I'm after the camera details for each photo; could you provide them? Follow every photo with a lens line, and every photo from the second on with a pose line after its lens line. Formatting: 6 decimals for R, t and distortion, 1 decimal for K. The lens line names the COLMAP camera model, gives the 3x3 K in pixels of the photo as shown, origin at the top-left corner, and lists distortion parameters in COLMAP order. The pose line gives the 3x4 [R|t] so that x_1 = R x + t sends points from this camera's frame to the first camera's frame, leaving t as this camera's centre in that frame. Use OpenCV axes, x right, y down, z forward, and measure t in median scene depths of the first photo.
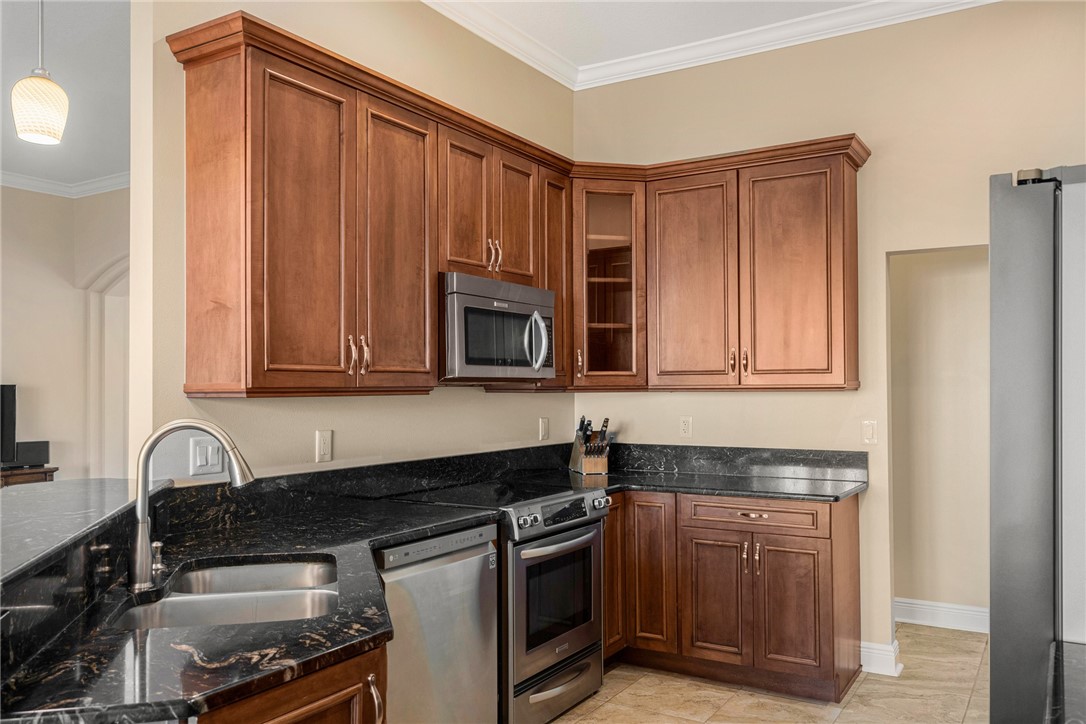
lens RADIAL K [[852.0, 0, 547.6], [0, 852.0, 375.9], [0, 0, 1]] dist [0.011743, 0.001800]
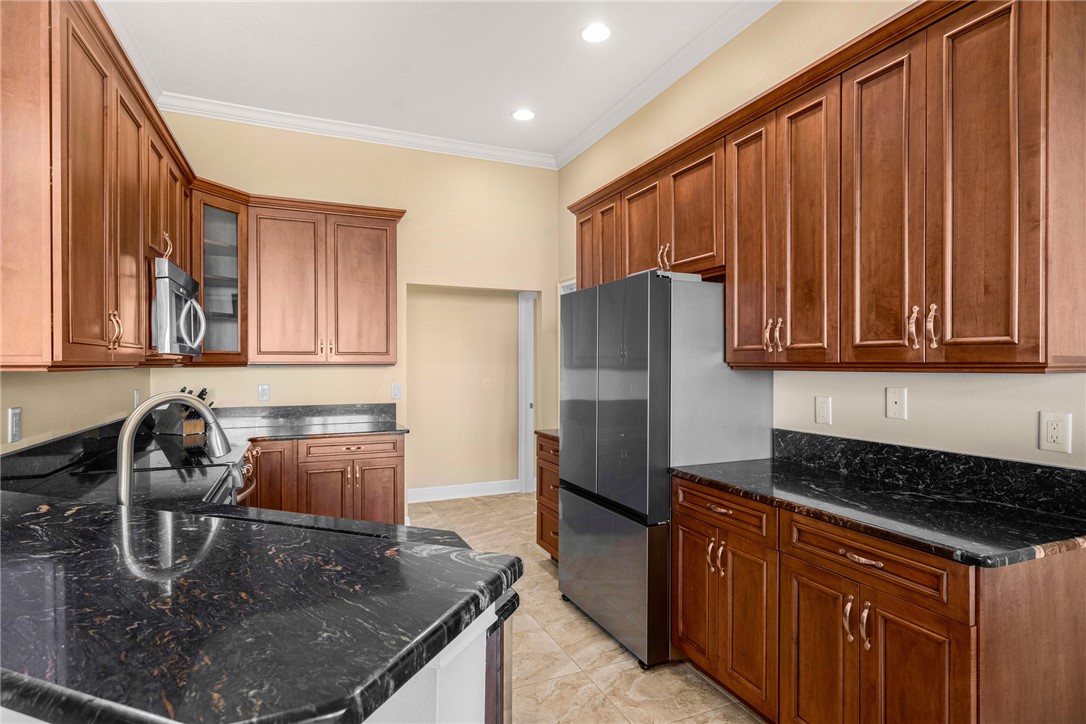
lens RADIAL K [[565.1, 0, 538.3], [0, 565.1, 361.6], [0, 0, 1]] dist [0.002589, 0.000265]
pose [[0.579658, 0.007471, 0.814825, -0.362716], [-0.014251, 0.999898, 0.000970, 0.004012], [-0.814735, -0.012174, 0.579706, 0.146501]]
